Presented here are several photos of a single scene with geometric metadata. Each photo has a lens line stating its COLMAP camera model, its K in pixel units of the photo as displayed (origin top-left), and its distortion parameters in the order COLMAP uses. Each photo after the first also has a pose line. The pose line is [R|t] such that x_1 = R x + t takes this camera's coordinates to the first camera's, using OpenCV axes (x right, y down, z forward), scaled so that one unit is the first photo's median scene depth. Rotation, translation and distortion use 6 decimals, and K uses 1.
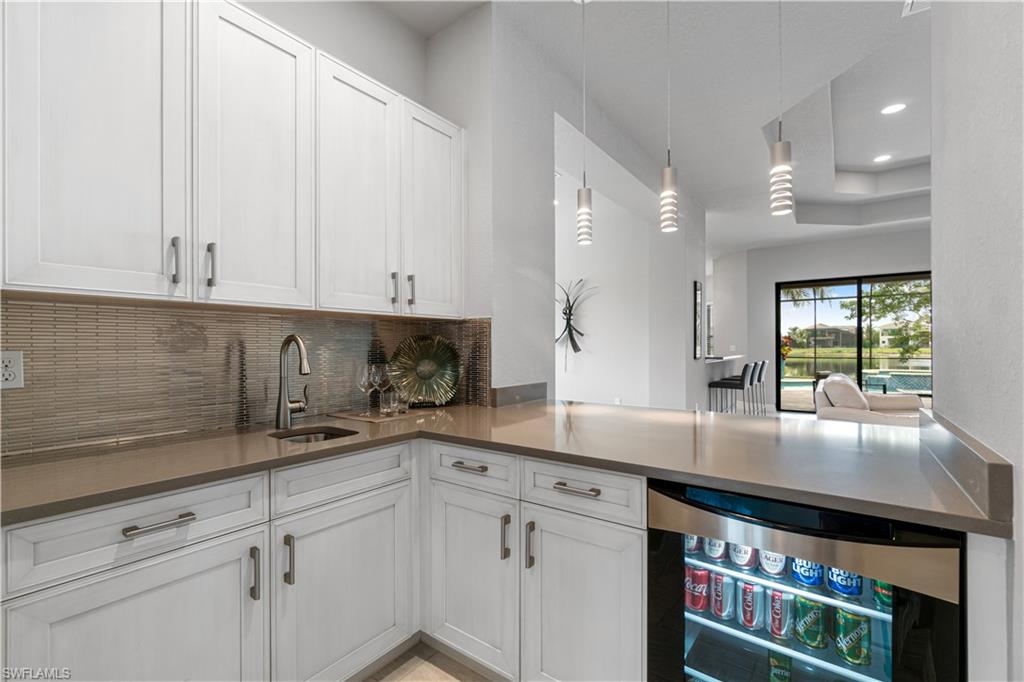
lens RADIAL K [[440.7, 0, 509.8], [0, 440.7, 345.5], [0, 0, 1]] dist [-0.003271, -0.000229]
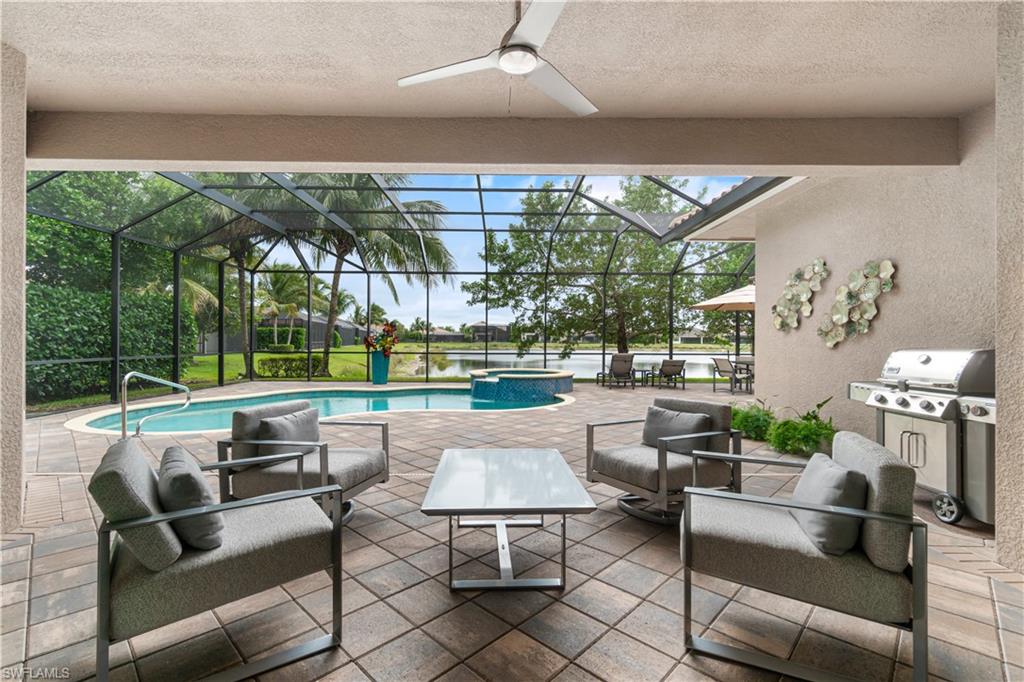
lens RADIAL K [[448.1, 0, 515.9], [0, 448.1, 340.1], [0, 0, 1]] dist [-0.000708, 0.000026]
pose [[0.776641, 0.007948, 0.629894, 0.327081], [-0.008860, 0.999959, -0.001693, 0.004166], [-0.629882, -0.004266, 0.776679, 0.318950]]
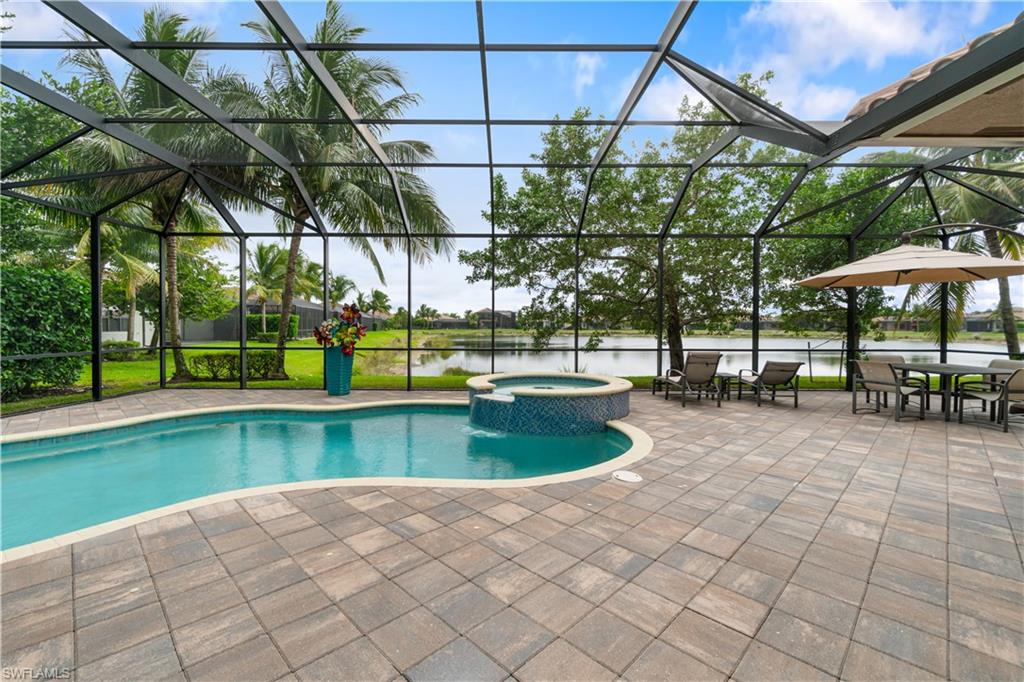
lens RADIAL K [[438.3, 0, 509.3], [0, 438.3, 330.6], [0, 0, 1]] dist [-0.001754, -0.000123]
pose [[0.792053, 0.000274, 0.610452, 0.448705], [-0.006555, 0.999946, 0.008056, -0.000144], [-0.610417, -0.010382, 0.792012, 0.493974]]
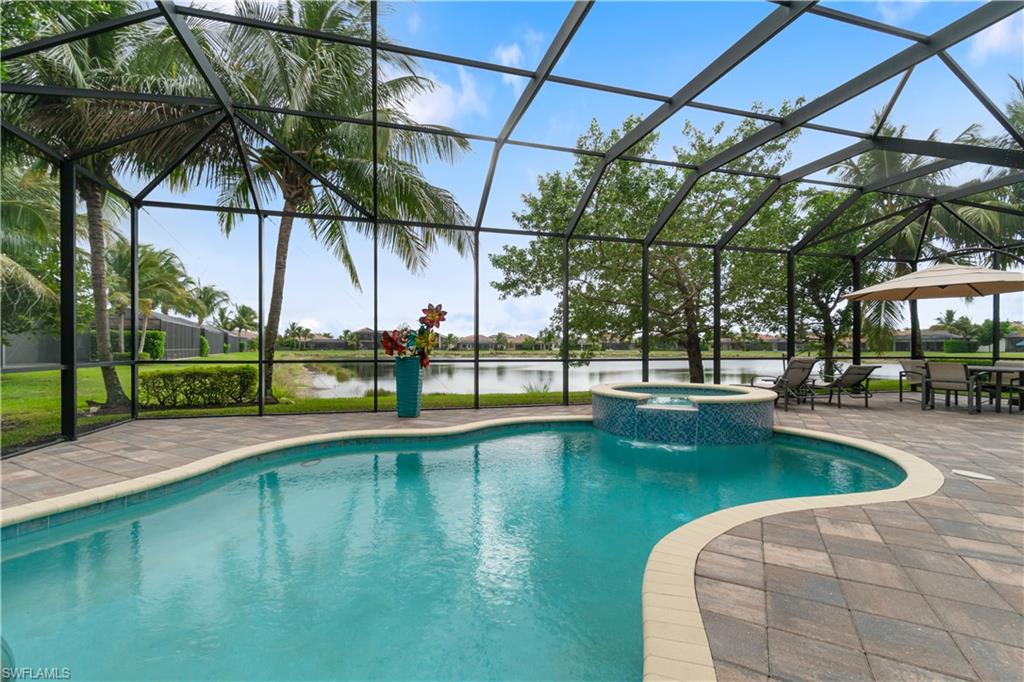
lens RADIAL K [[440.7, 0, 509.8], [0, 440.7, 345.5], [0, 0, 1]] dist [-0.003271, -0.000229]
pose [[0.592364, 0.009199, 0.805618, 0.342995], [-0.004700, 0.999957, -0.007963, 0.013158], [-0.805657, 0.000931, 0.592382, 0.660955]]
